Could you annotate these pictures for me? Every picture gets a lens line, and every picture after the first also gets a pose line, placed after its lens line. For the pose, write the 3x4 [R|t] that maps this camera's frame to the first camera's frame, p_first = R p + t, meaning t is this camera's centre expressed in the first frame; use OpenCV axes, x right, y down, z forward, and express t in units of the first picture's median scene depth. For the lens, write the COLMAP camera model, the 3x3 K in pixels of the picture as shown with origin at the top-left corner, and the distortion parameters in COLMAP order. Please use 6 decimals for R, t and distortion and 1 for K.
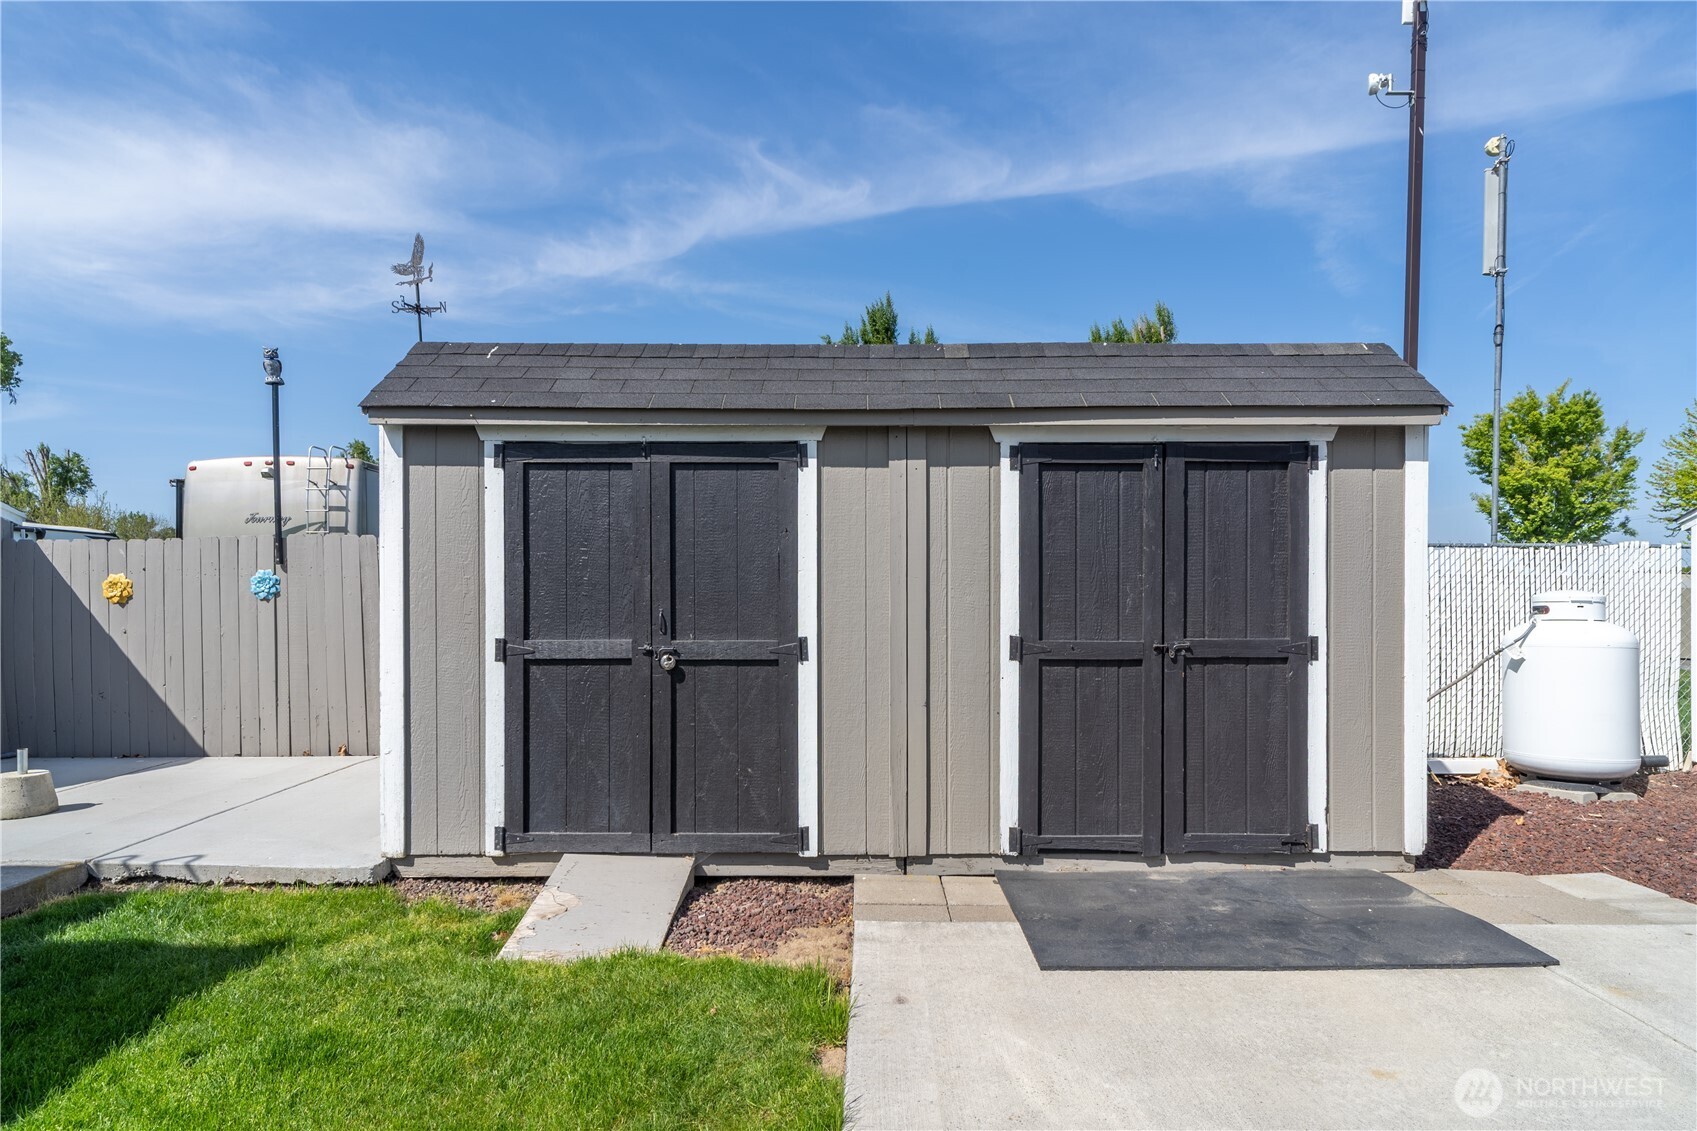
lens RADIAL K [[890.4, 0, 849.6], [0, 890.4, 591.8], [0, 0, 1]] dist [-0.001372, -0.000240]
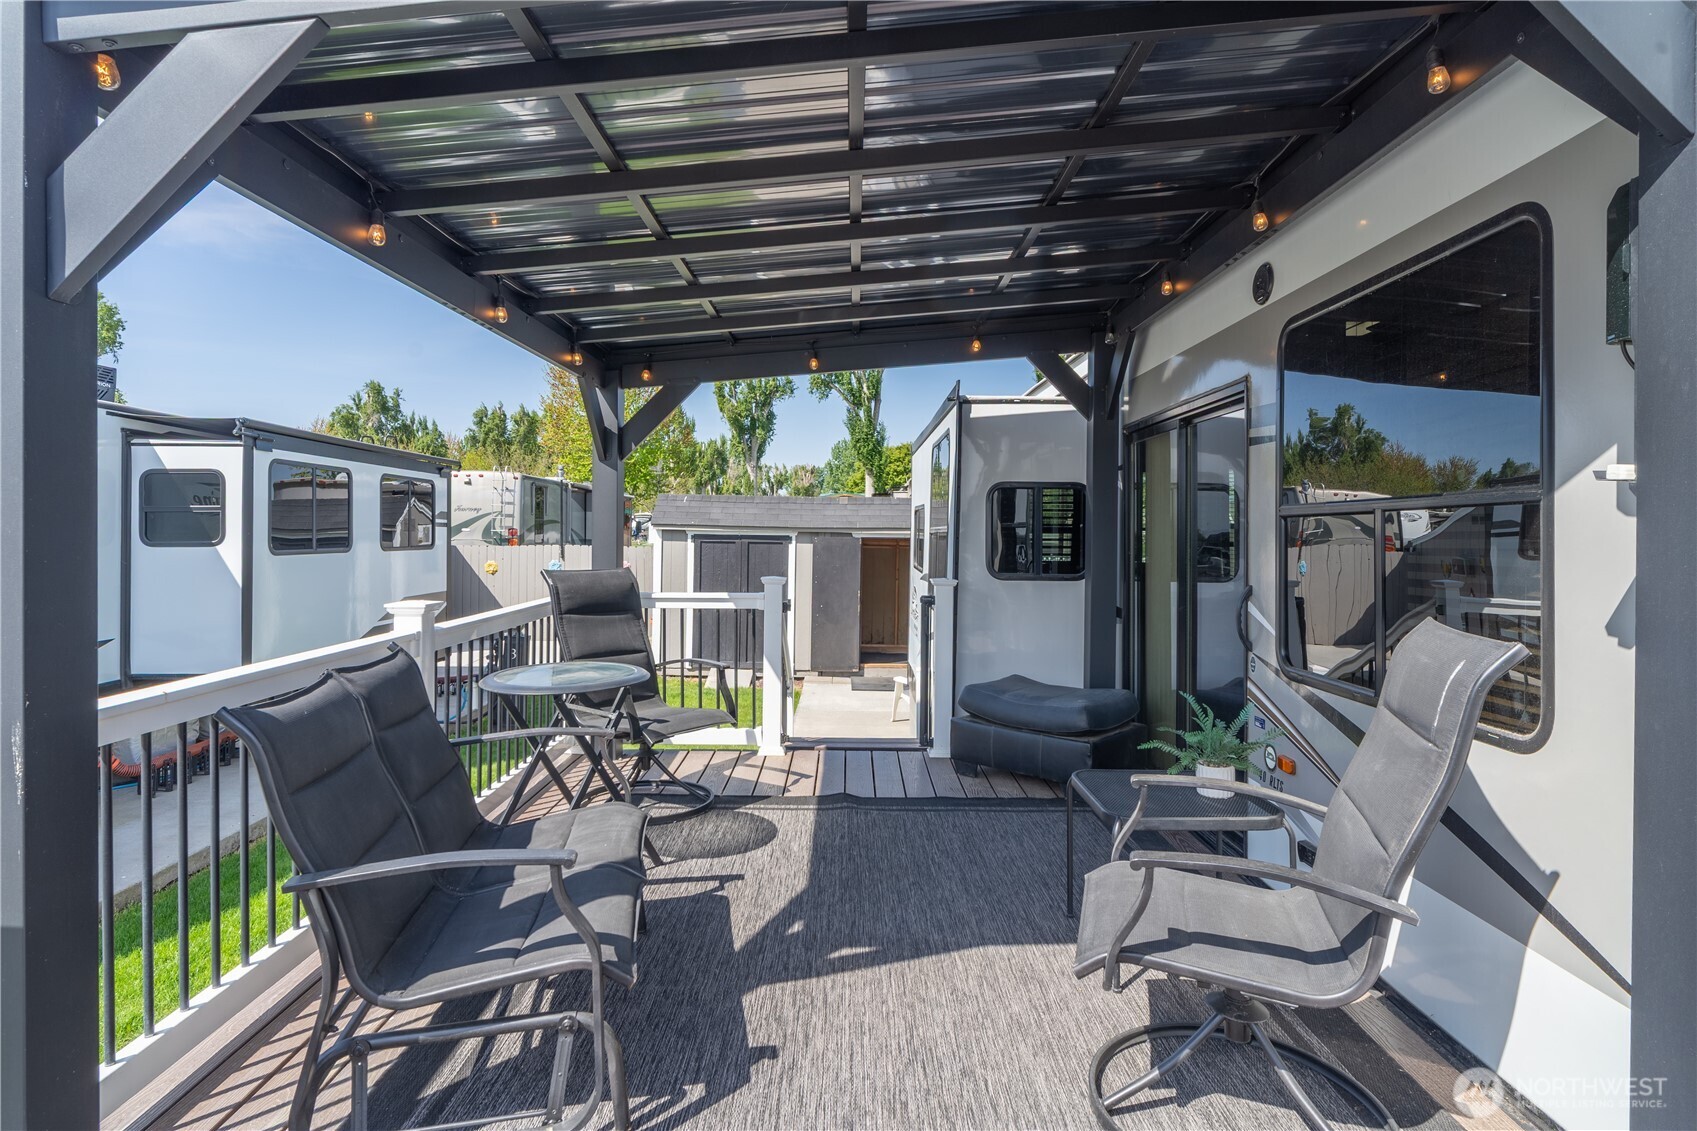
lens RADIAL K [[929.9, 0, 819.1], [0, 929.9, 531.7], [0, 0, 1]] dist [-0.005790, -0.000948]
pose [[0.999798, 0.017603, -0.009711, 0.075381], [-0.017442, 0.999714, 0.016360, -0.233657], [0.009996, -0.016187, 0.999819, -2.186933]]
